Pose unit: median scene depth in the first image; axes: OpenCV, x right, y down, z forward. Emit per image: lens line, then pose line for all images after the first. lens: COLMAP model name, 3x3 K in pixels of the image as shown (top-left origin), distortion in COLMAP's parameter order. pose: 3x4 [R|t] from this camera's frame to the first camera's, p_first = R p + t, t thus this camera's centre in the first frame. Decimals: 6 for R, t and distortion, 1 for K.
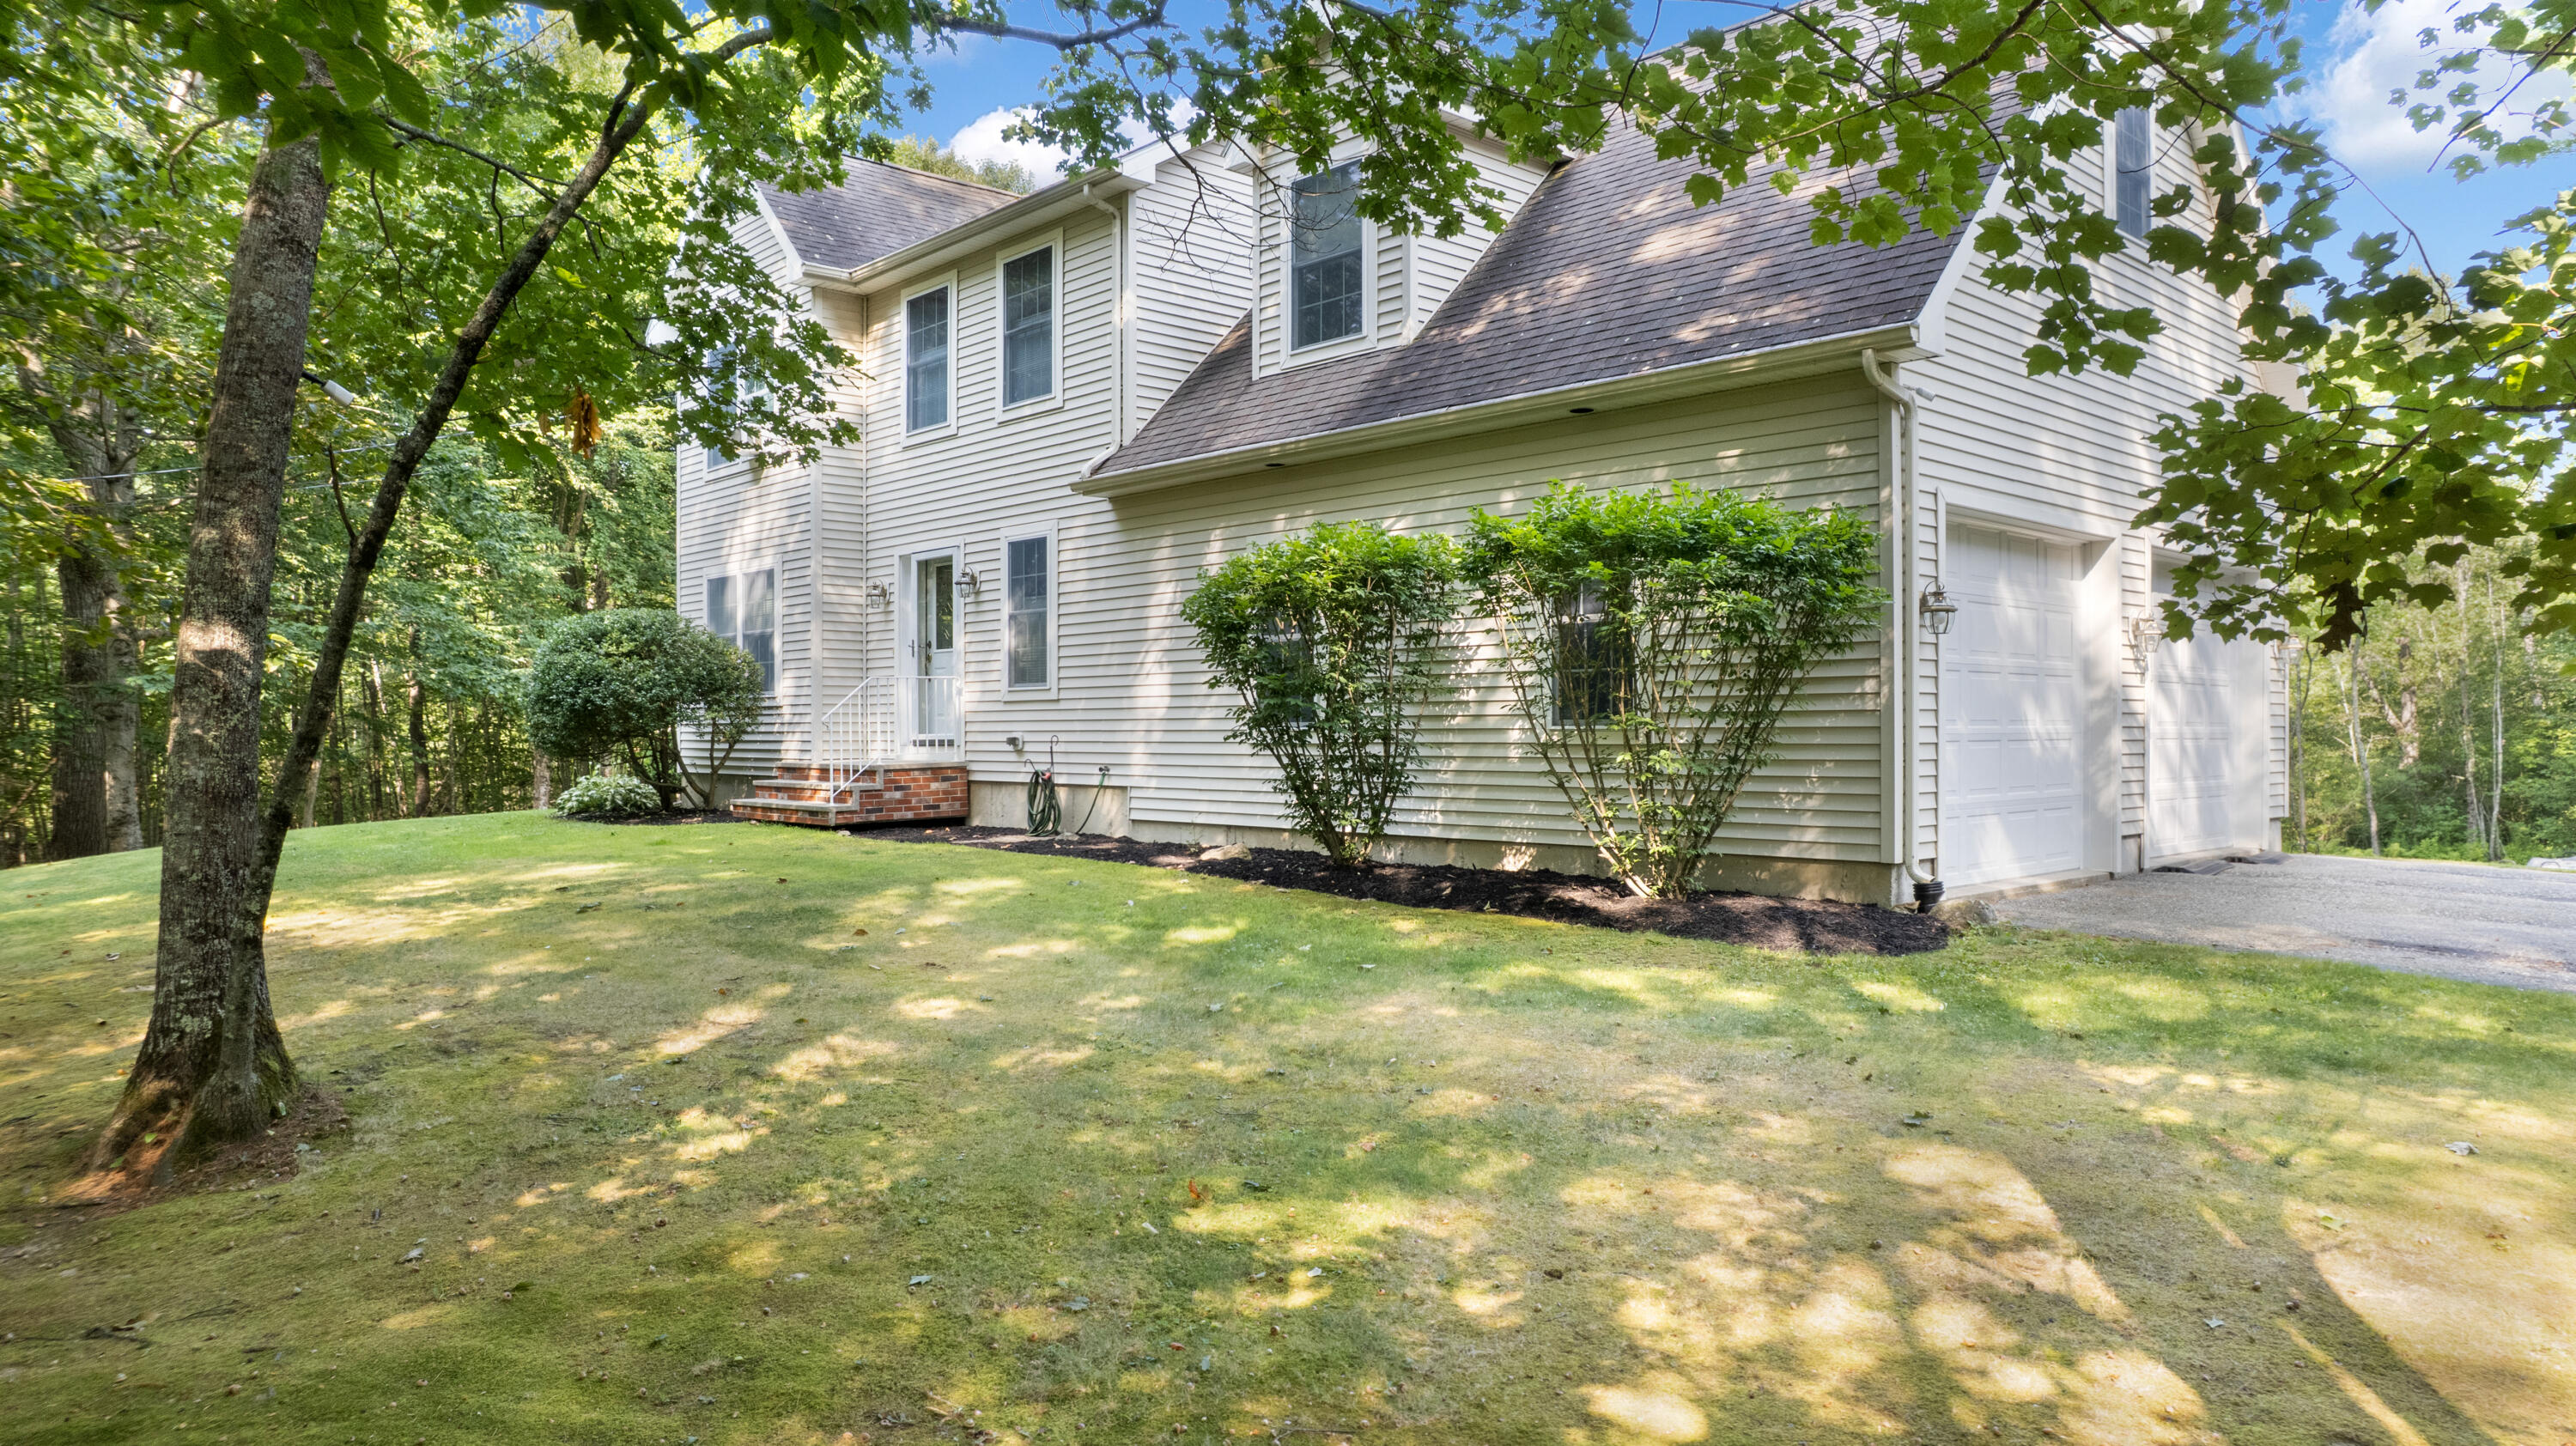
lens RADIAL K [[1672.1, 0, 1274.3], [0, 1672.1, 714.3], [0, 0, 1]] dist [-0.042344, 0.004524]
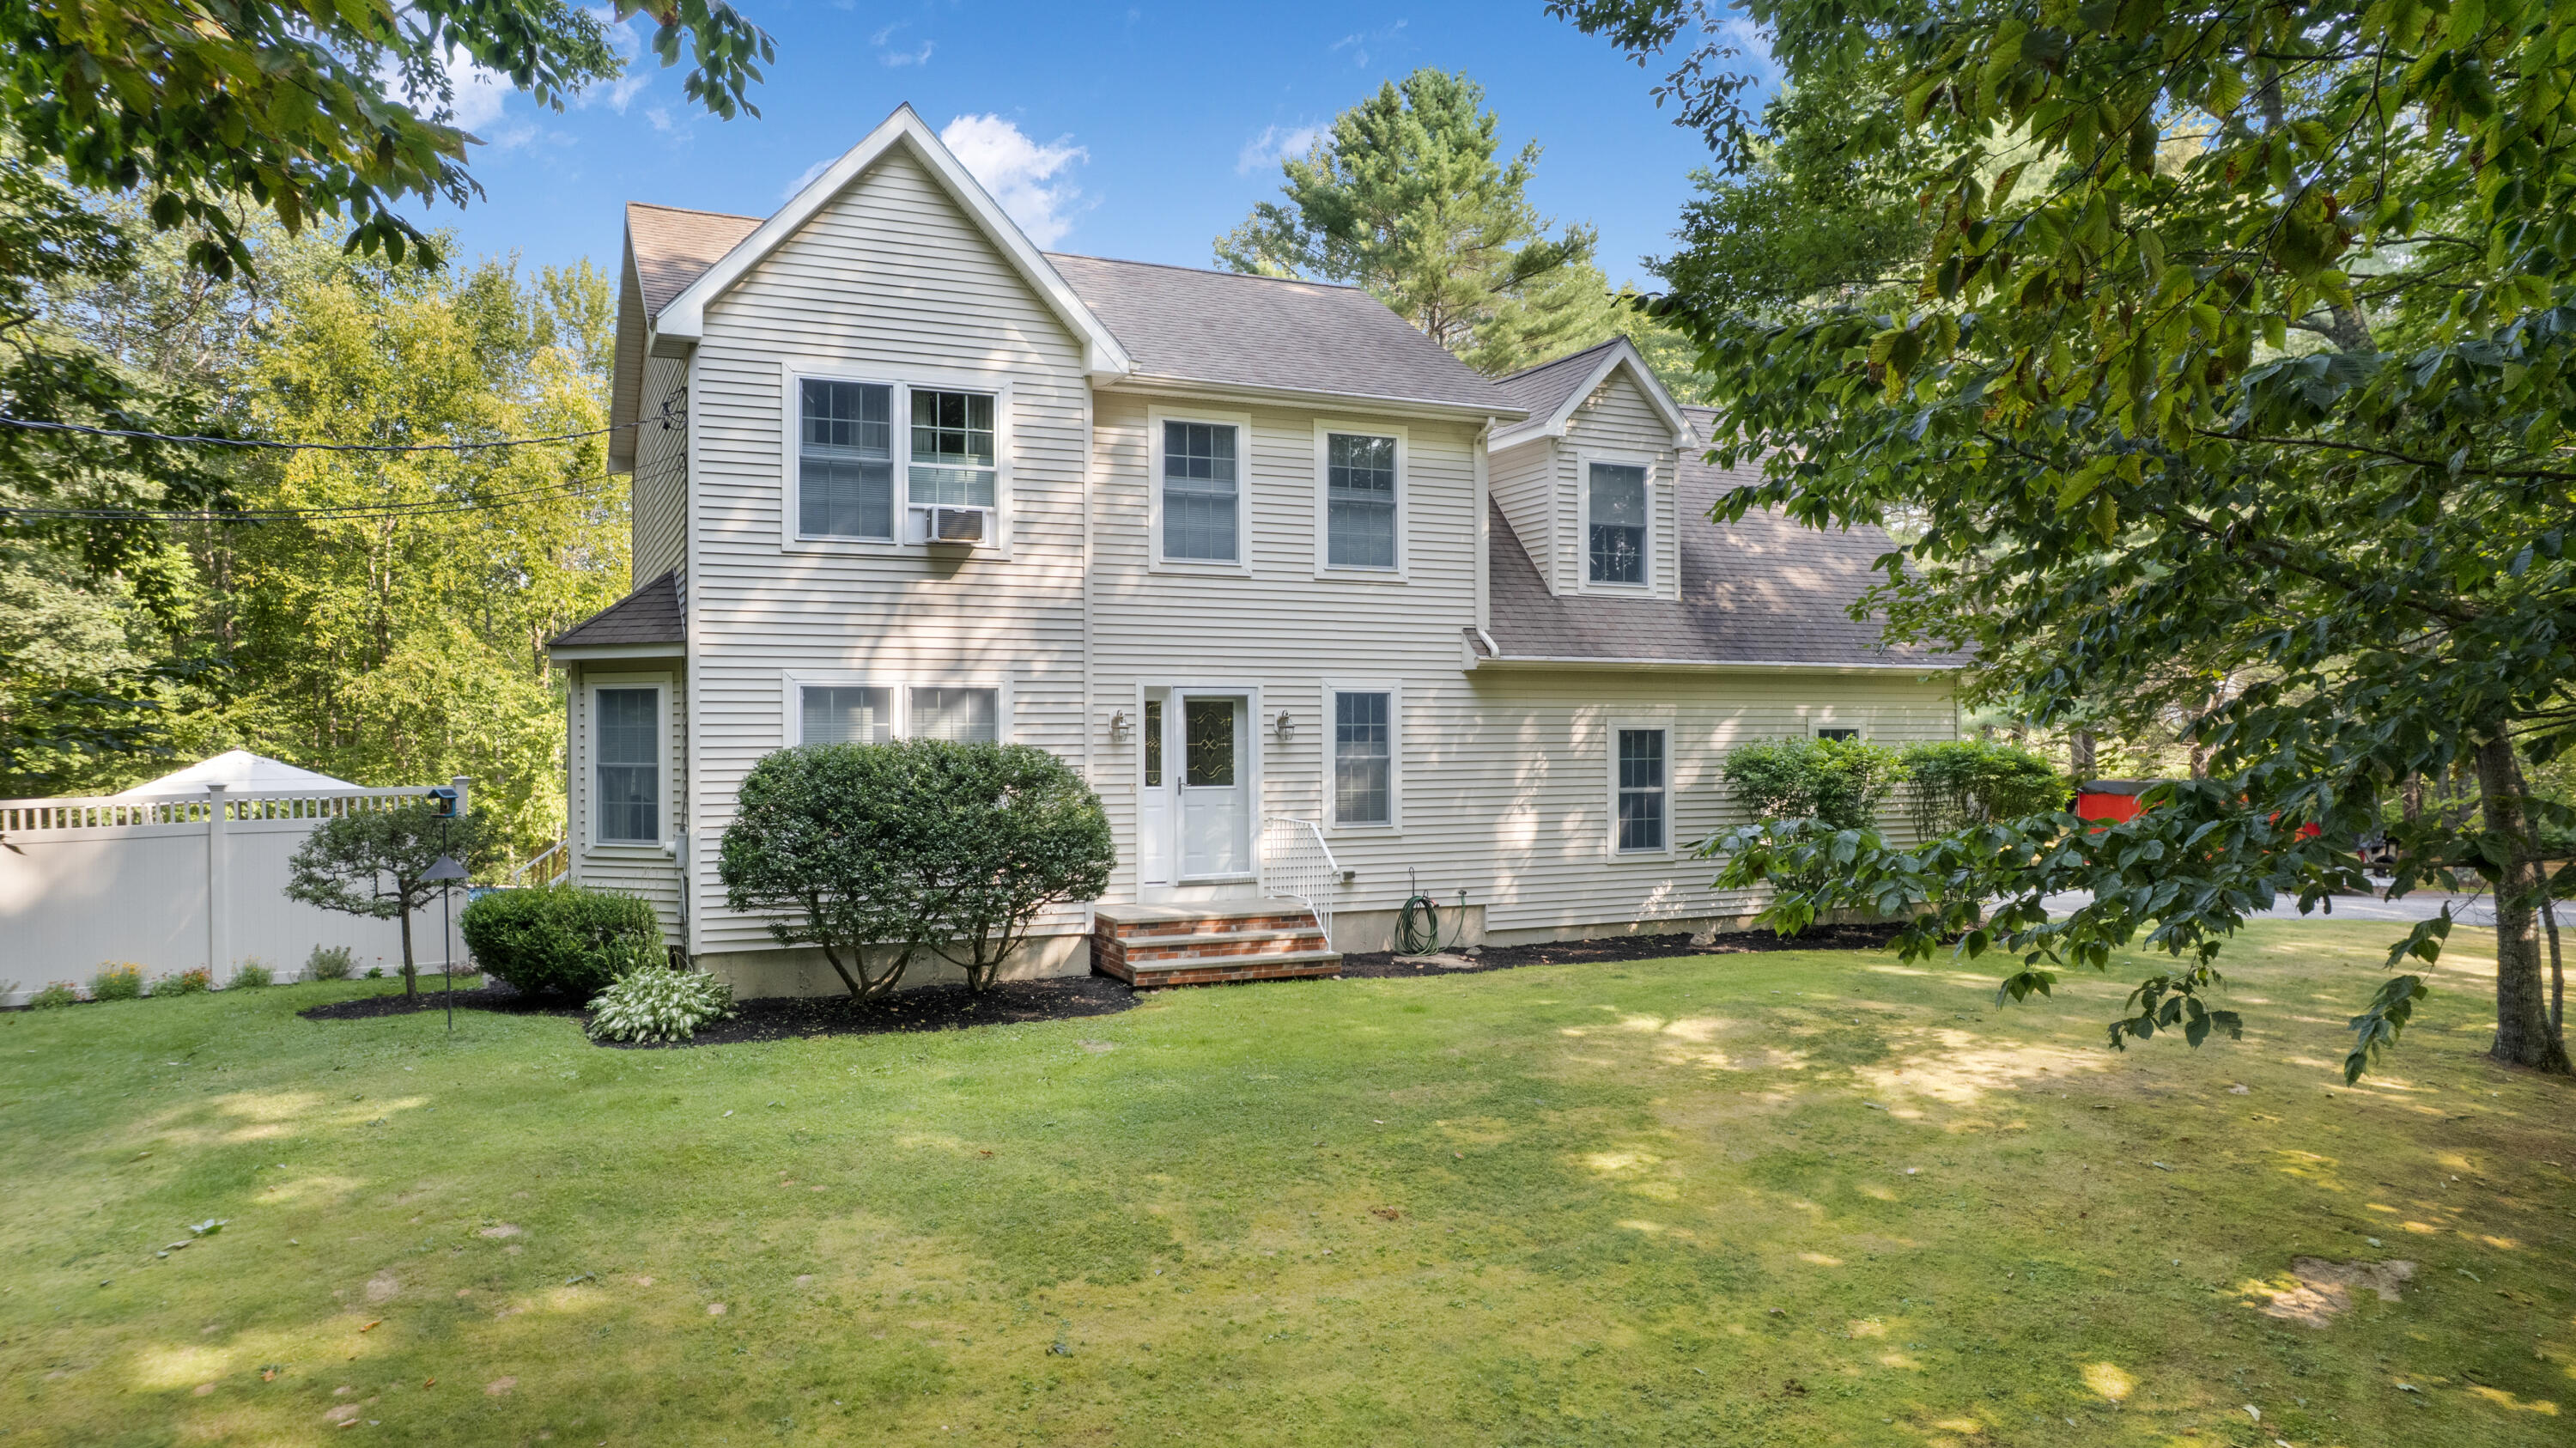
lens RADIAL K [[1672.3, 0, 1304.6], [0, 1672.3, 741.4], [0, 0, 1]] dist [-0.042344, 0.004524]
pose [[0.308421, -0.010912, 0.951187, -1.232650], [-0.016397, 0.999725, 0.016785, -0.091308], [-0.951109, -0.020774, 0.308158, 0.700048]]
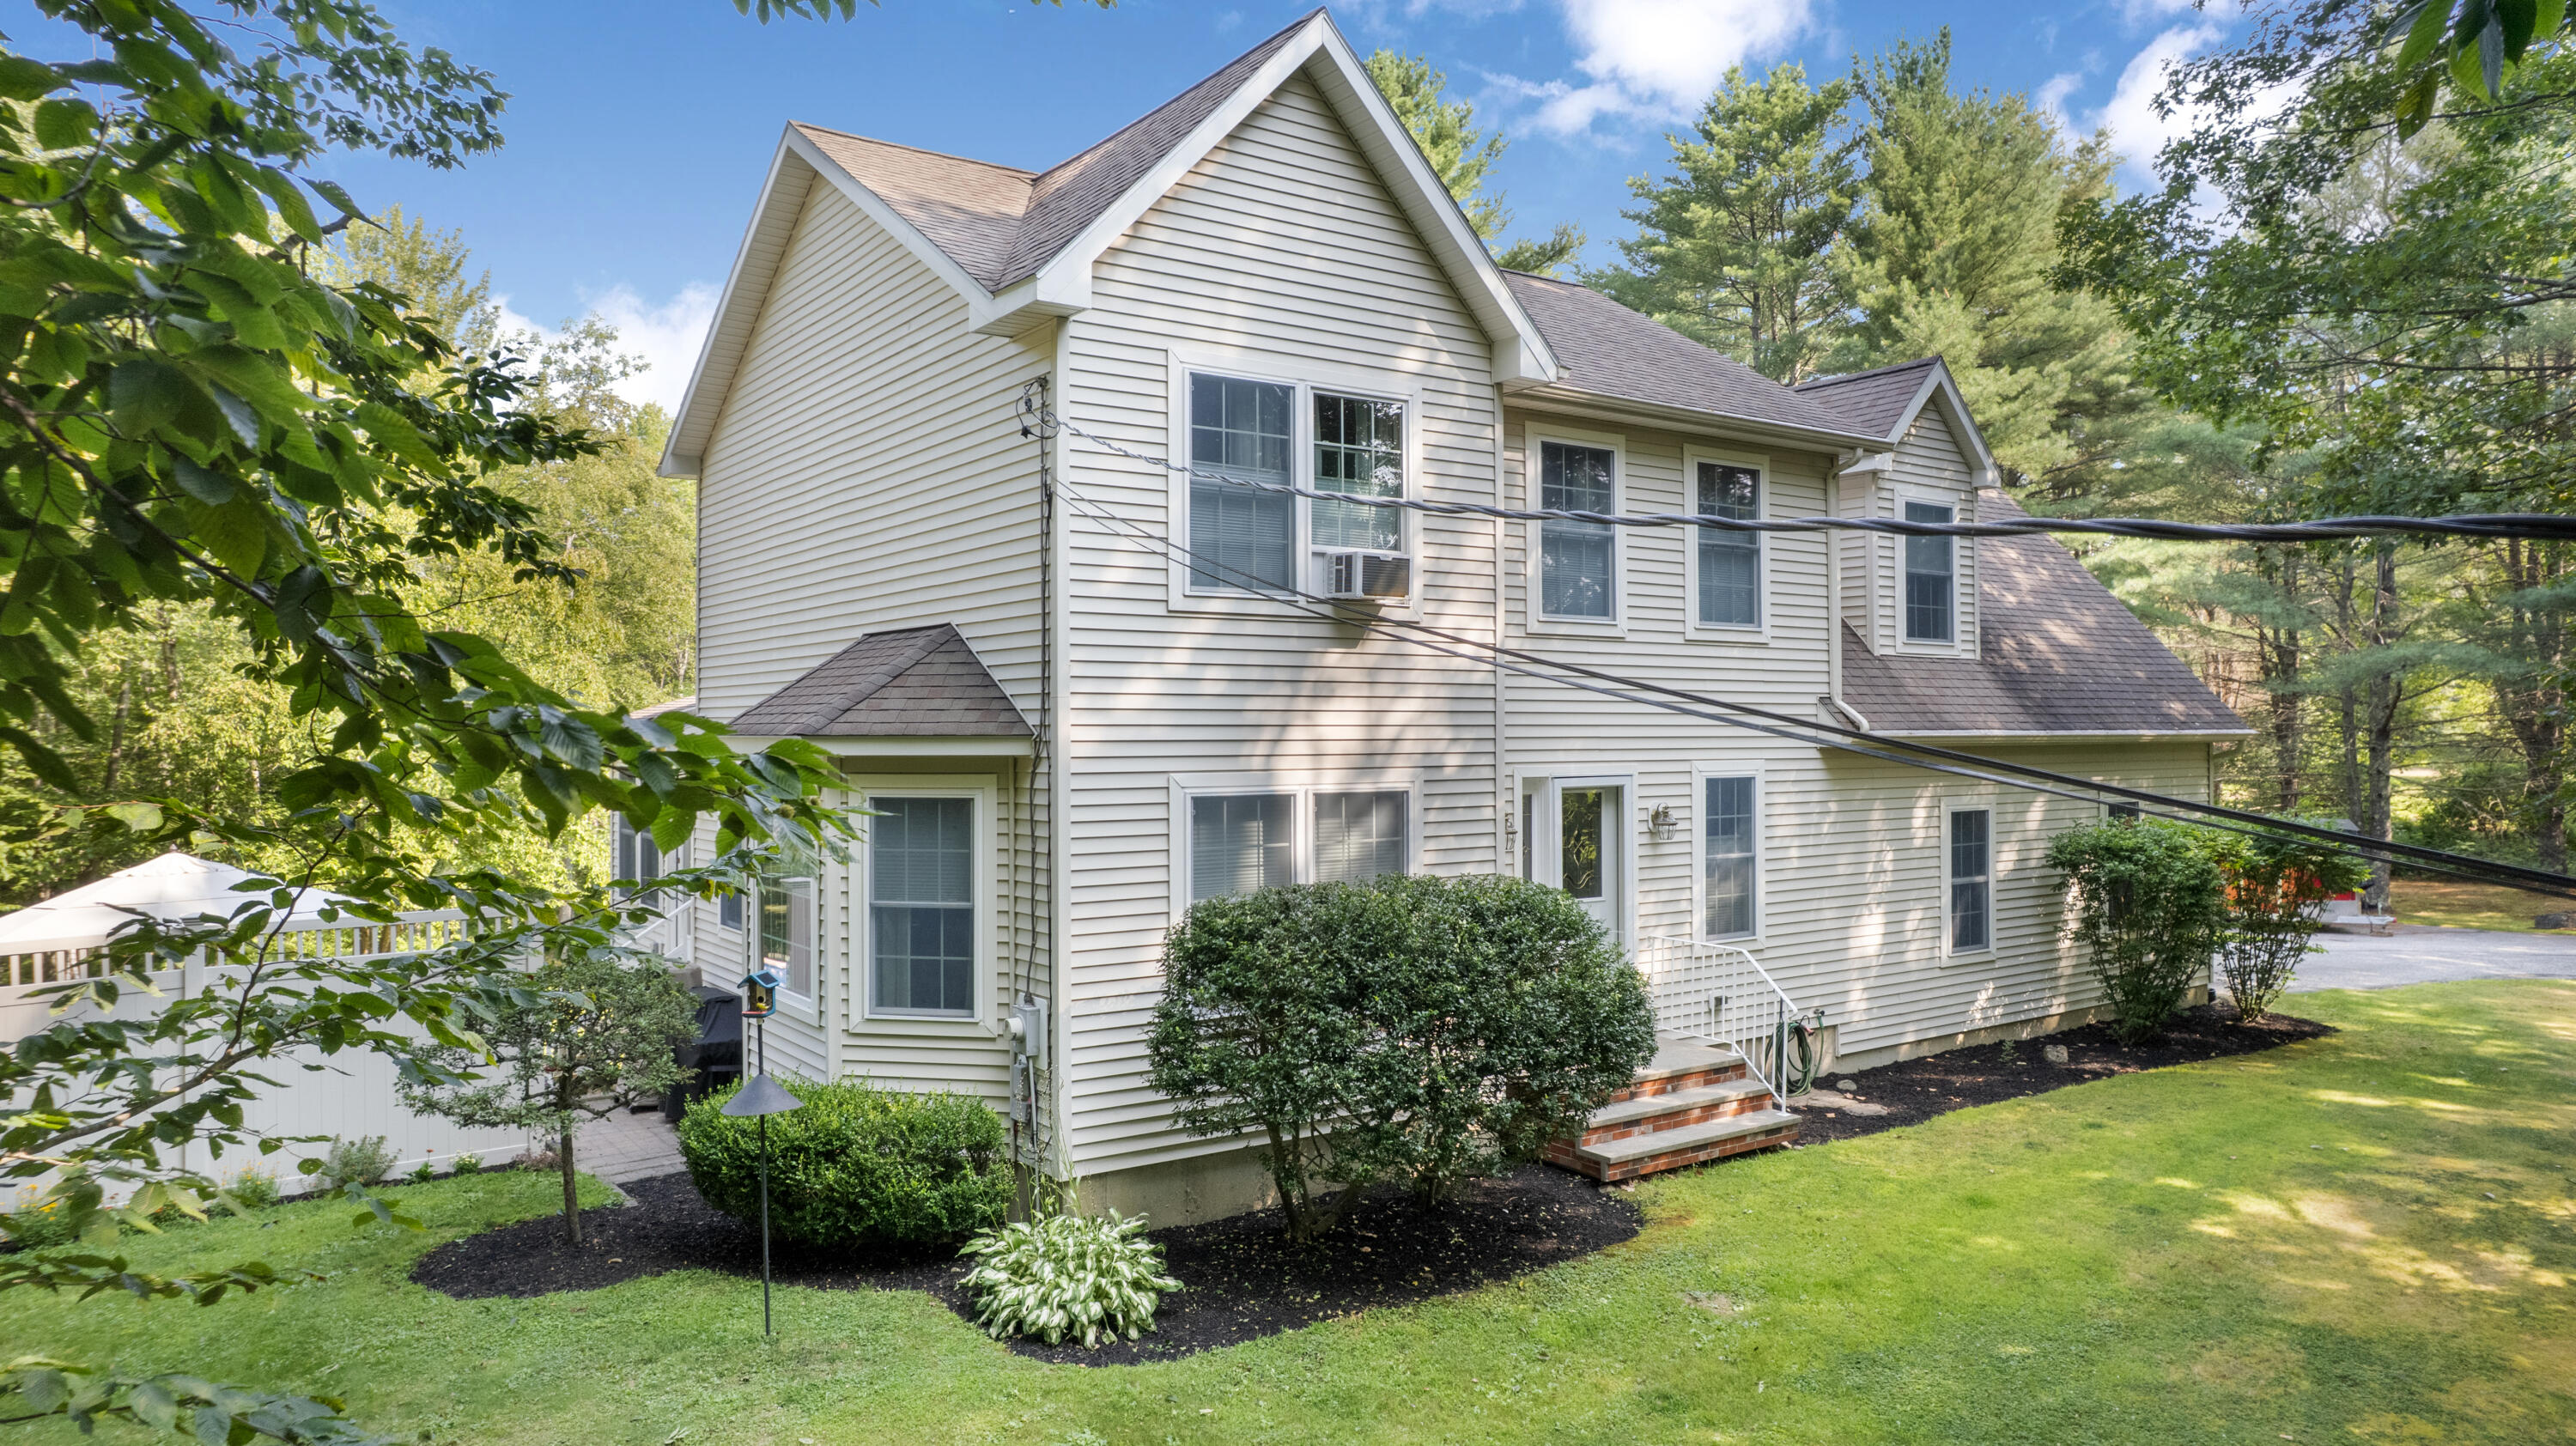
lens RADIAL K [[1672.1, 0, 1300.2], [0, 1672.1, 711.6], [0, 0, 1]] dist [-0.042344, 0.004524]
pose [[0.130052, 0.003591, 0.991501, -1.097600], [-0.019794, 0.999804, -0.001025, -0.136783], [-0.991310, -0.019492, 0.130098, 1.127686]]
